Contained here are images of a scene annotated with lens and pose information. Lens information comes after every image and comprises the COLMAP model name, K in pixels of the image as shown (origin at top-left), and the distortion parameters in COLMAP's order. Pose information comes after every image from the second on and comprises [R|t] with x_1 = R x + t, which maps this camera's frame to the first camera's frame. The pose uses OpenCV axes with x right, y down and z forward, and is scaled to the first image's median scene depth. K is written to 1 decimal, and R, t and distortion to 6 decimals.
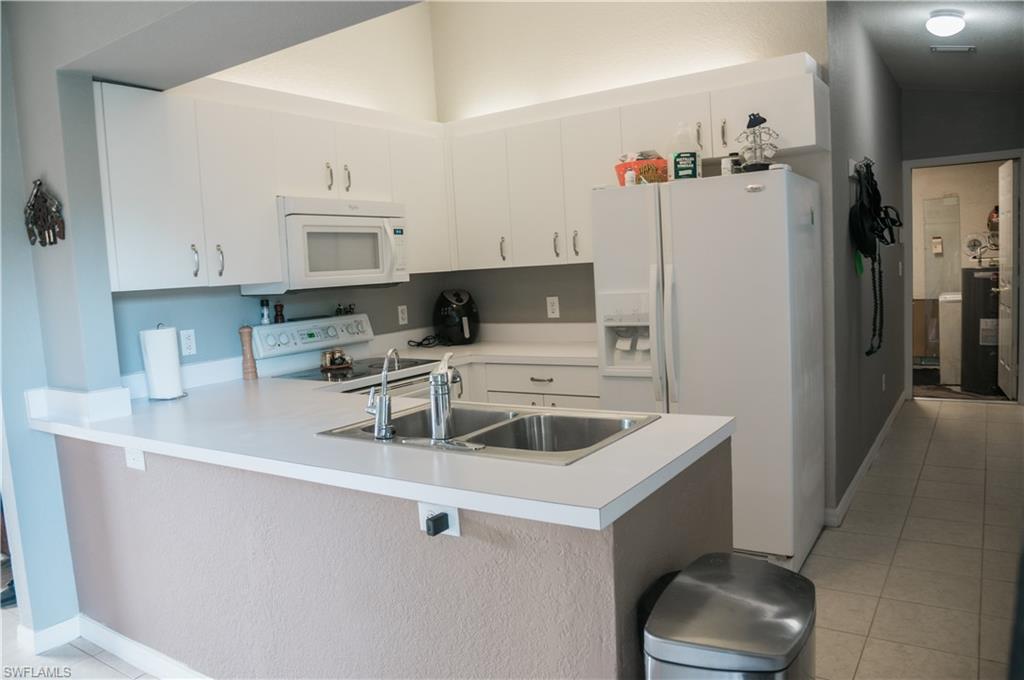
lens RADIAL K [[688.1, 0, 515.8], [0, 688.1, 332.5], [0, 0, 1]] dist [-0.066982, 0.049989]
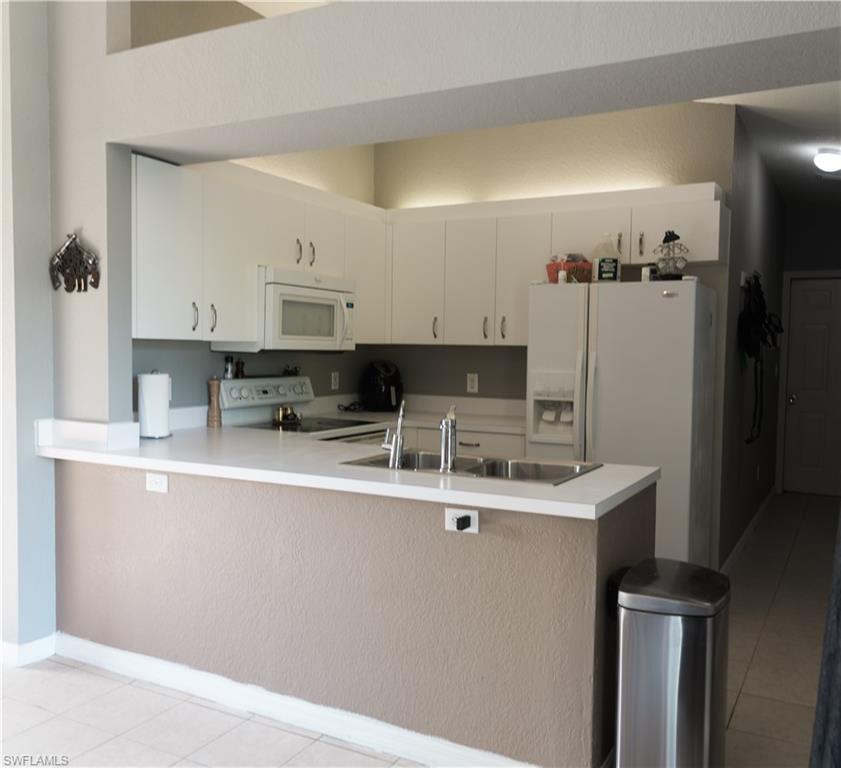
lens RADIAL K [[726.0, 0, 444.4], [0, 726.0, 383.5], [0, 0, 1]] dist [0.049212, 0.016320]
pose [[0.992770, 0.068081, 0.098854, -0.147711], [-0.063626, 0.996841, -0.047545, 0.031979], [-0.101778, 0.040911, 0.993966, -0.223977]]
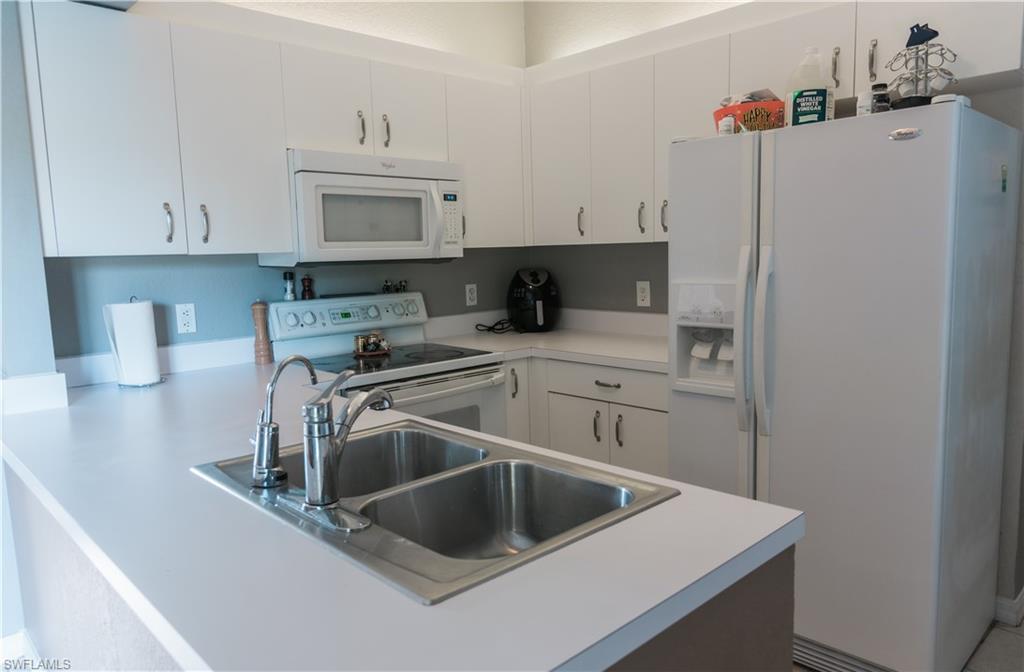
lens RADIAL K [[688.1, 0, 507.6], [0, 688.1, 331.3], [0, 0, 1]] dist [-0.066982, 0.049989]
pose [[0.971704, 0.056314, -0.229392, 0.117155], [-0.048665, 0.998059, 0.038870, -0.022058], [0.231135, -0.026606, 0.972558, 0.227991]]
